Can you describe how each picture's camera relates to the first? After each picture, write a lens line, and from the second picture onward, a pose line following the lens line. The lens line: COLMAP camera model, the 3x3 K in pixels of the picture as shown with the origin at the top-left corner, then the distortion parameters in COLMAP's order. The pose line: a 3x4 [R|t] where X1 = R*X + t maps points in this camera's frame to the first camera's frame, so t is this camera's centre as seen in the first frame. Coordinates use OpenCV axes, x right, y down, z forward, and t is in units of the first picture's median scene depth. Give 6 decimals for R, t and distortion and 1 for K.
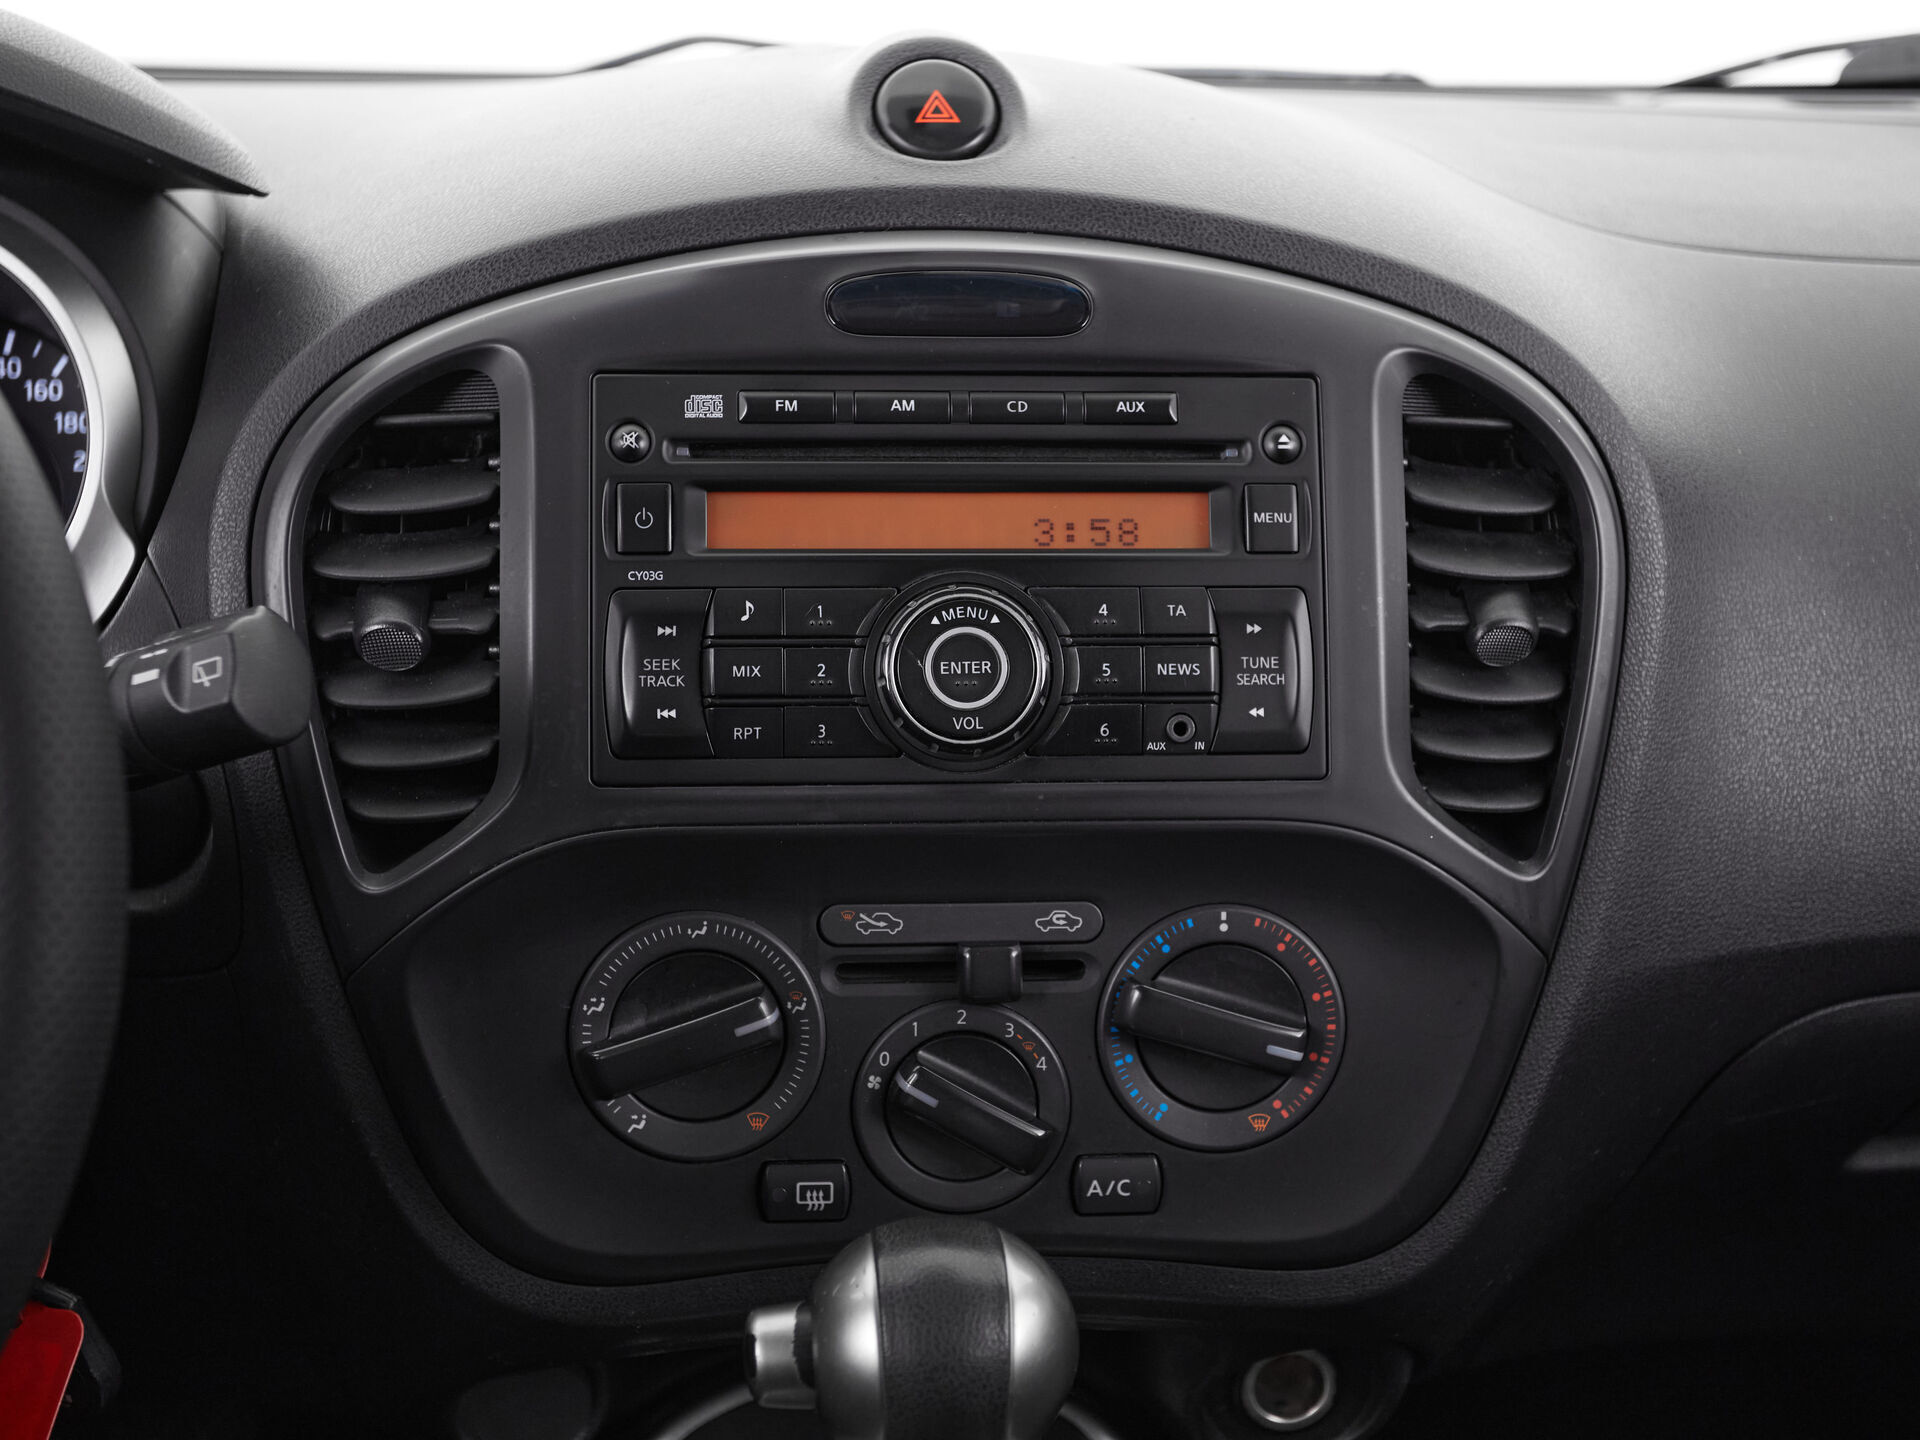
lens RADIAL K [[2413.0, 0, 949.8], [0, 2413.0, 717.0], [0, 0, 1]] dist [0.030603, 0.000000]
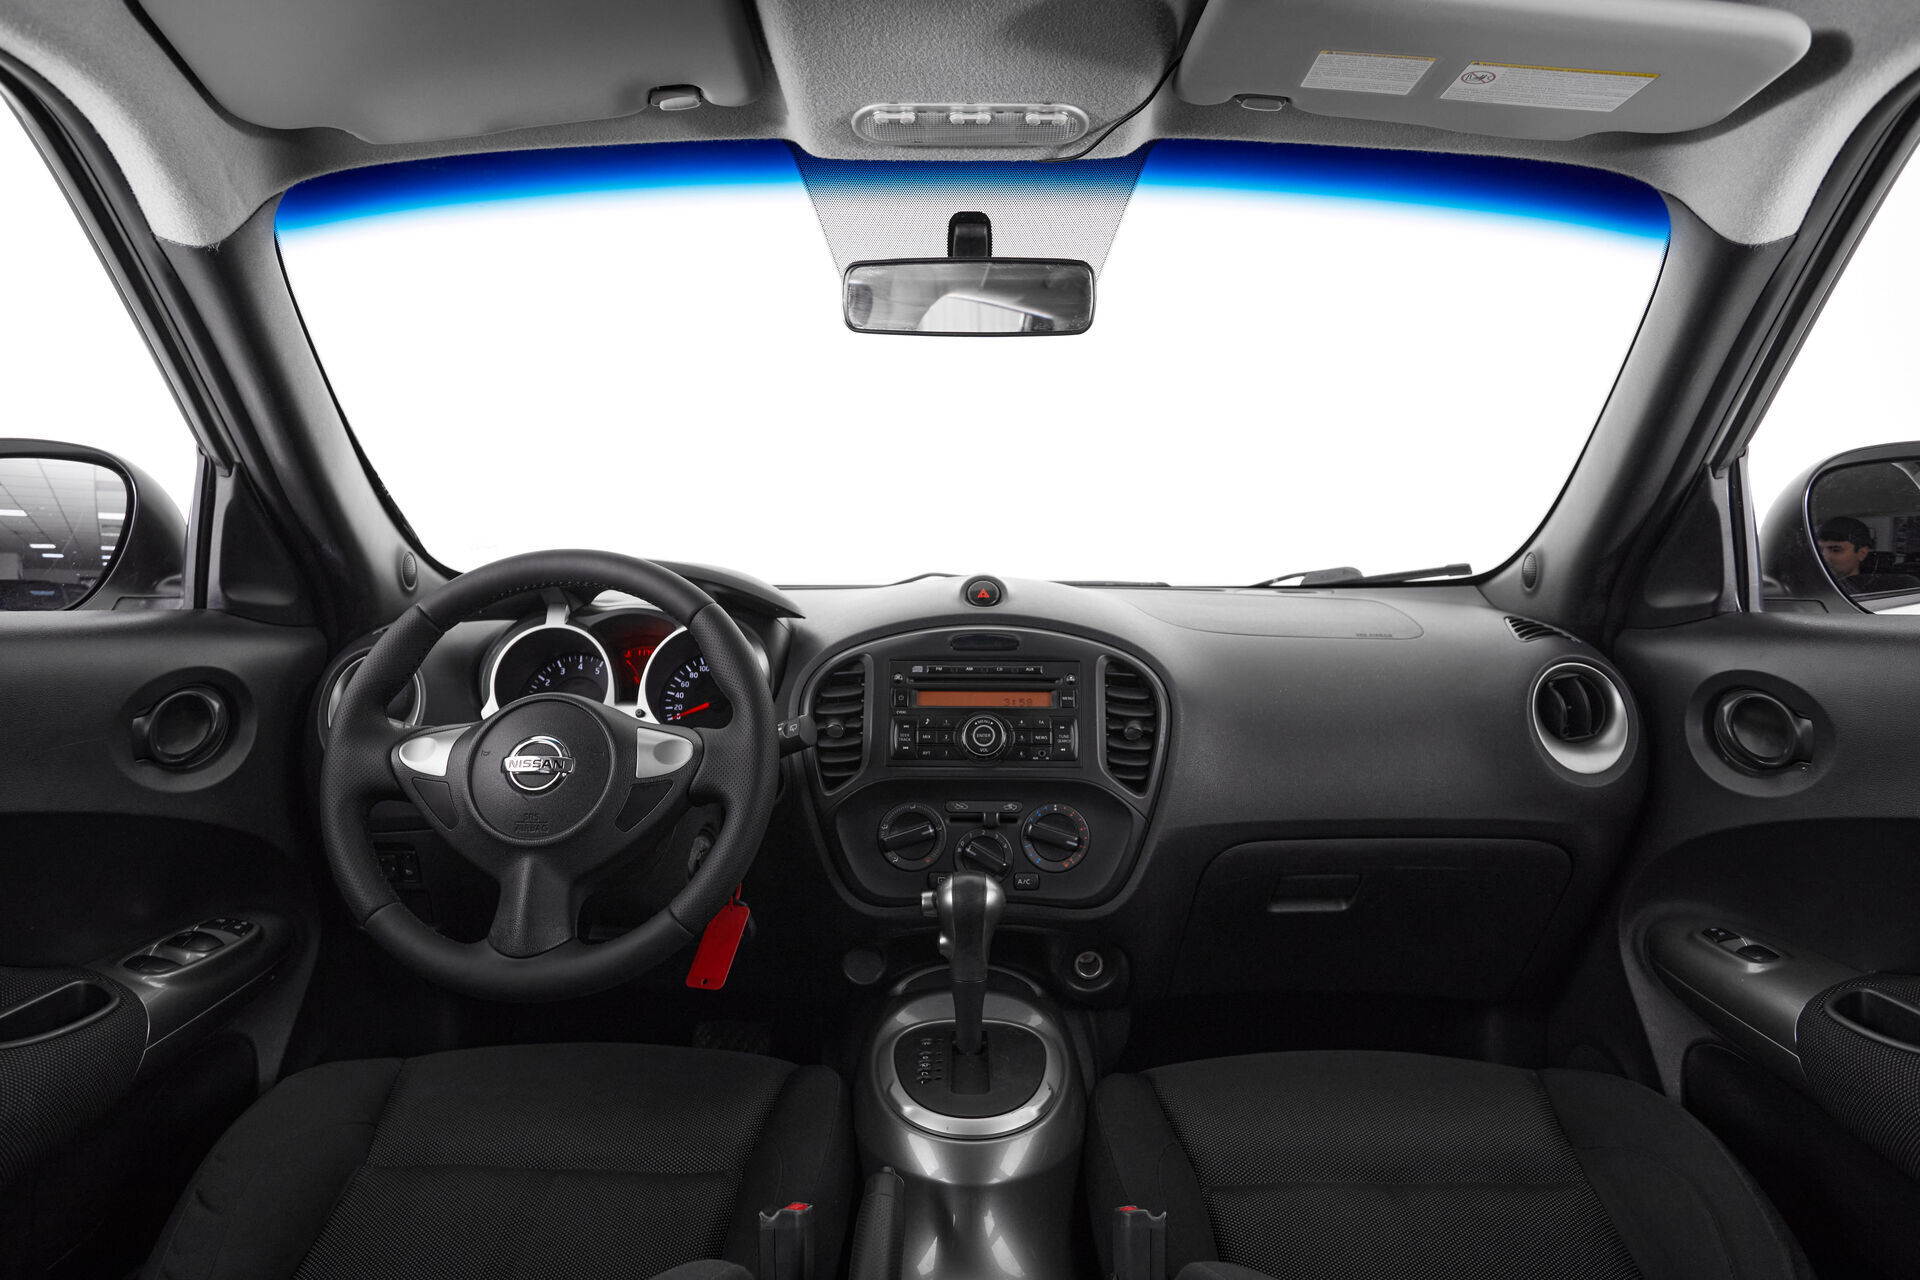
lens RADIAL K [[1178.0, 0, 942.6], [0, 1178.0, 642.9], [0, 0, 1]] dist [-0.038382, 0.012487]
pose [[0.993410, -0.005580, -0.114475, 0.150033], [-0.018515, 0.977883, -0.208333, 0.216639], [0.113106, 0.209080, 0.971335, -0.809465]]
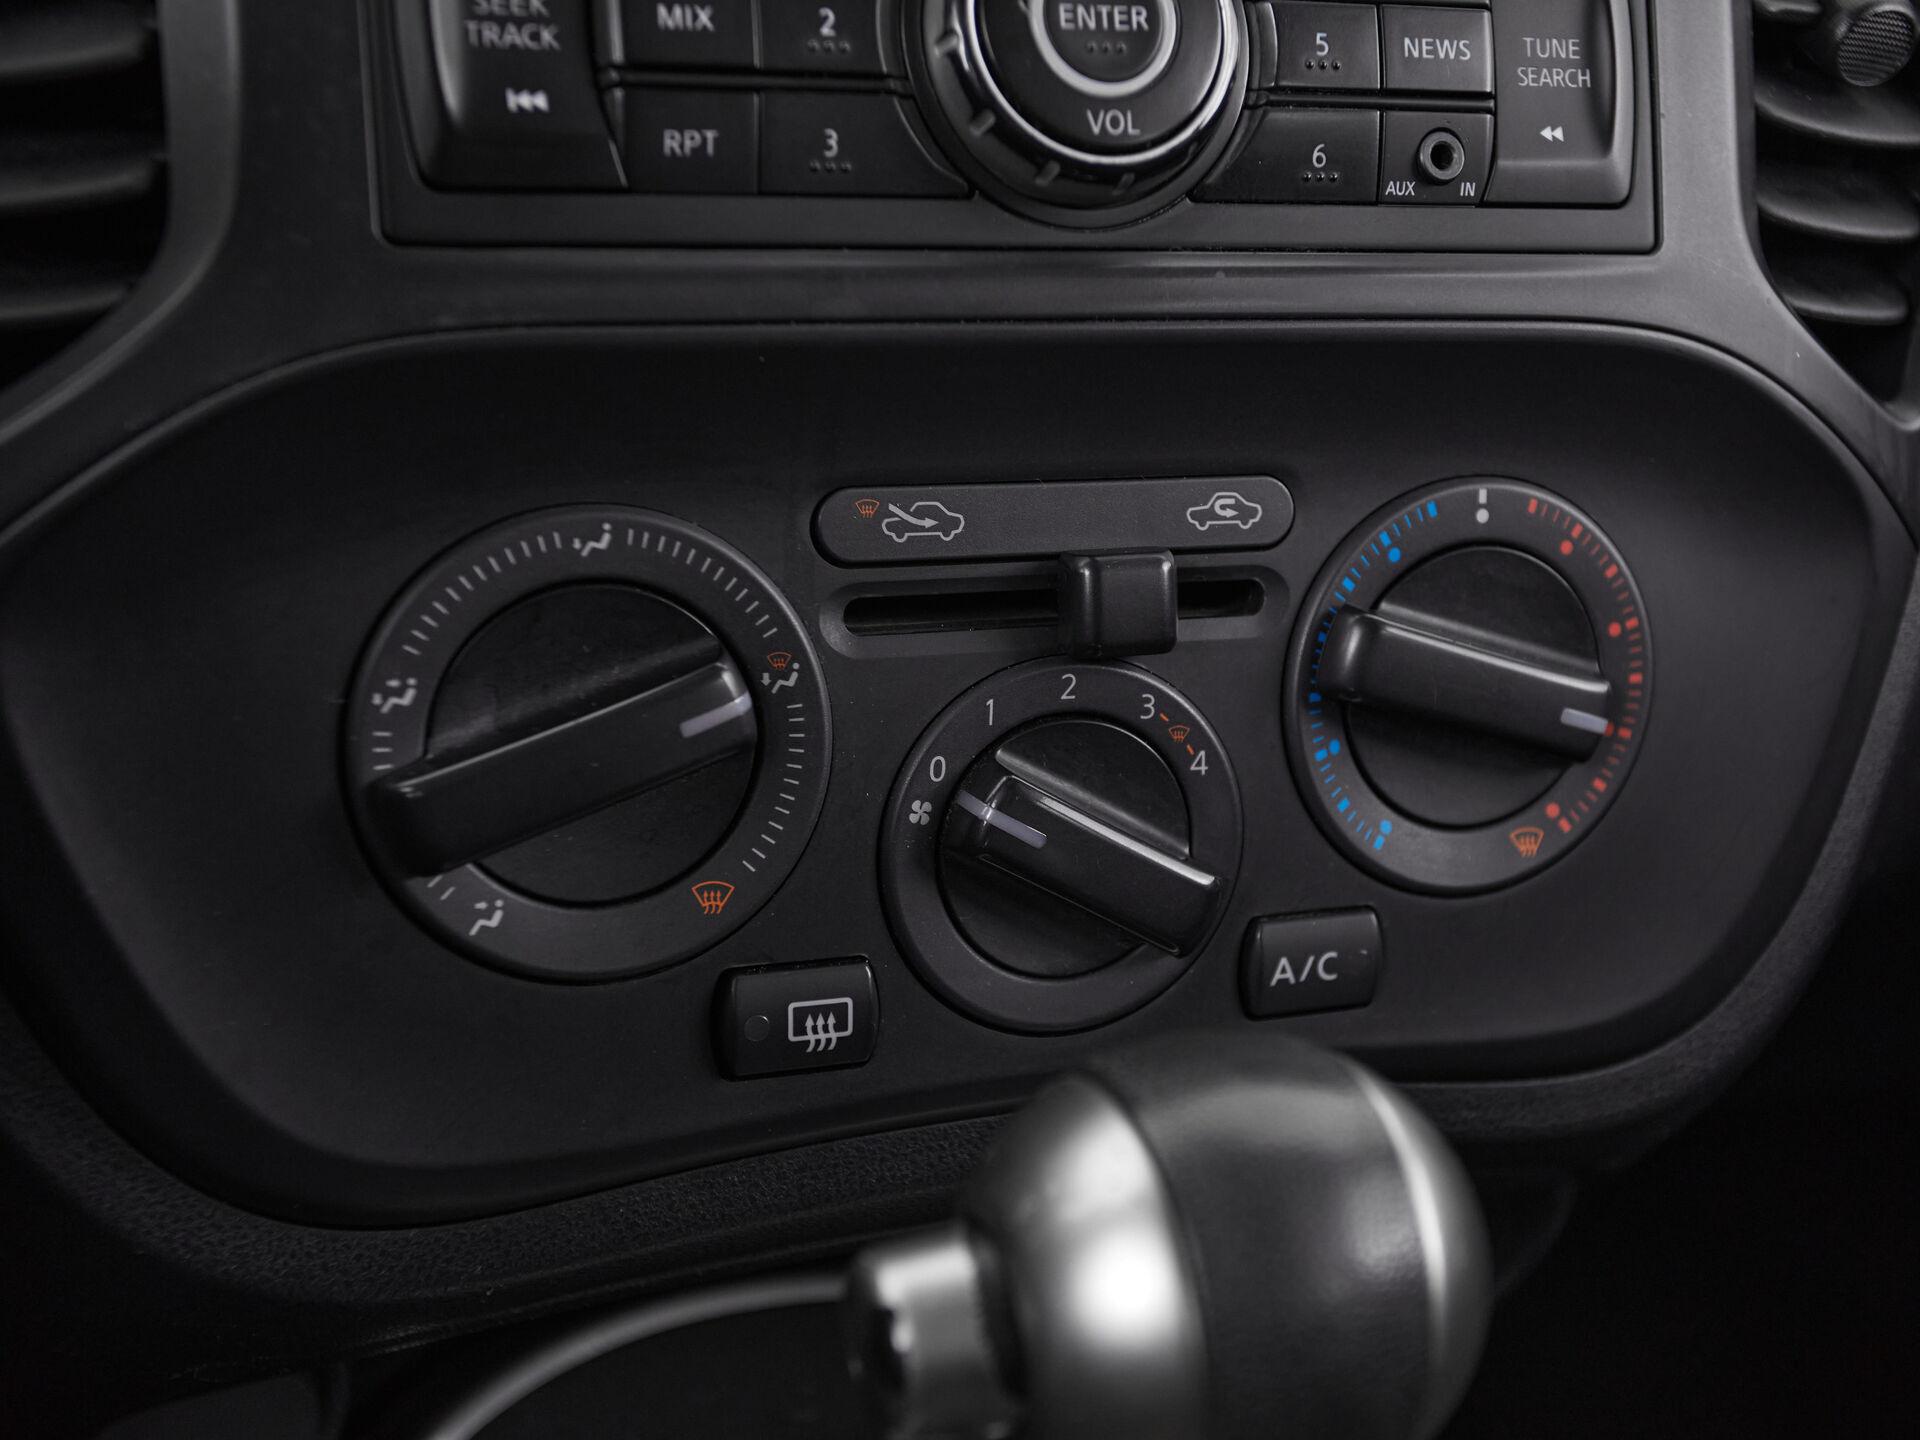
lens RADIAL K [[2413.0, 0, 1058.8], [0, 2413.0, 737.9], [0, 0, 1]] dist [0.030603, 0.000000]
pose [[0.958488, -0.053413, 0.280086, -0.154921], [0.032327, 0.996321, 0.079371, 0.091588], [-0.283295, -0.067022, 0.956688, 0.464259]]
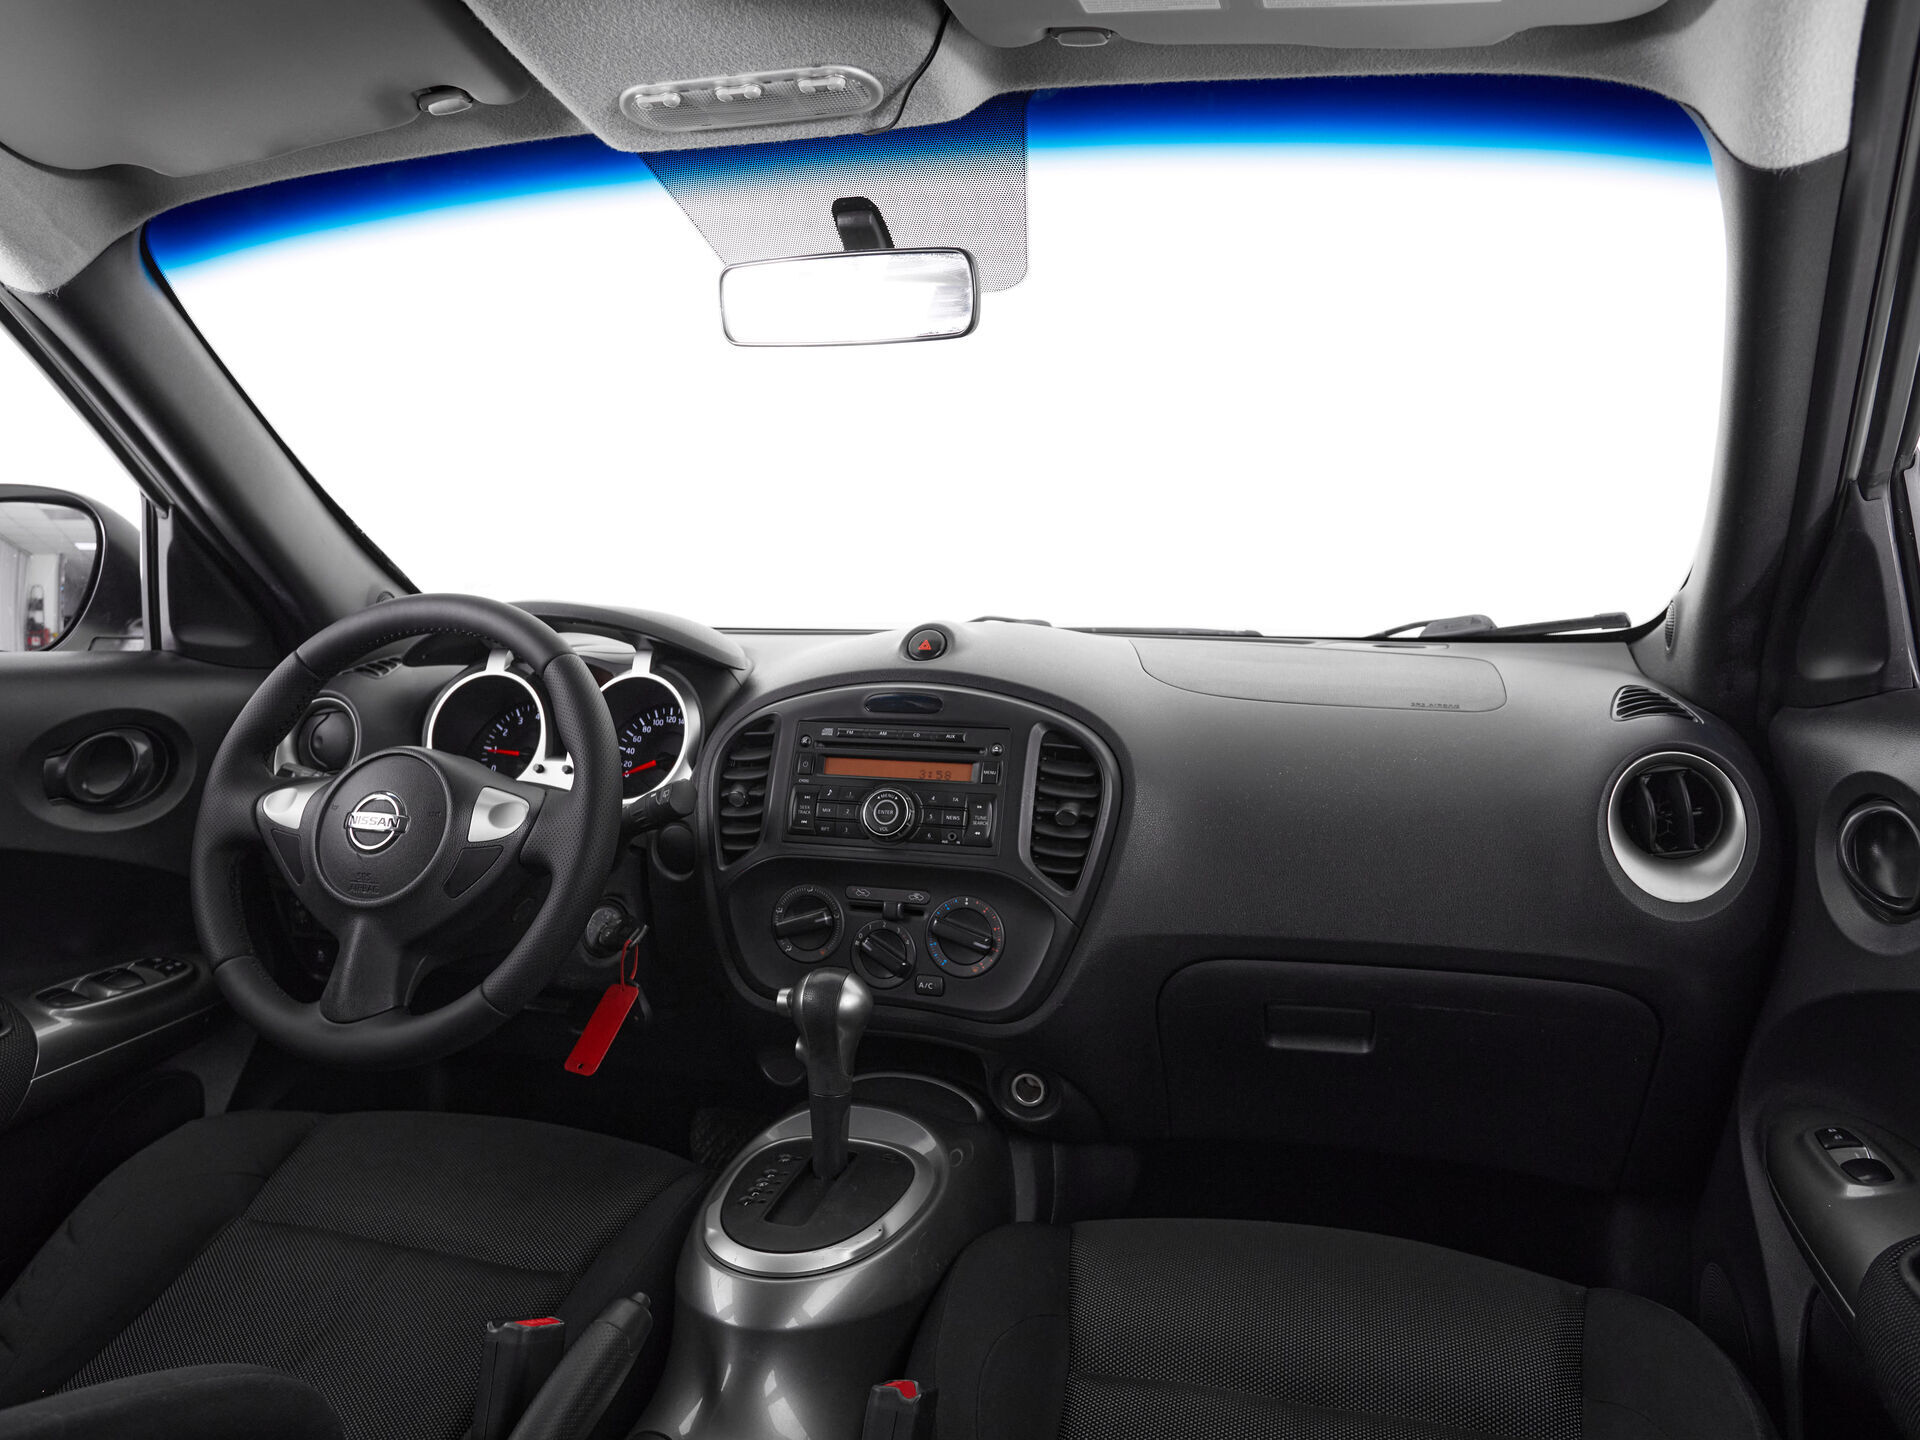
lens RADIAL K [[1343.6, 0, 934.5], [0, 1343.6, 723.9], [0, 0, 1]] dist [-0.034729, 0.013650]
pose [[0.928821, 0.027207, -0.369527, 0.709258], [-0.094282, 0.981829, -0.164692, 0.149609], [0.358332, 0.187809, 0.914509, -0.634663]]
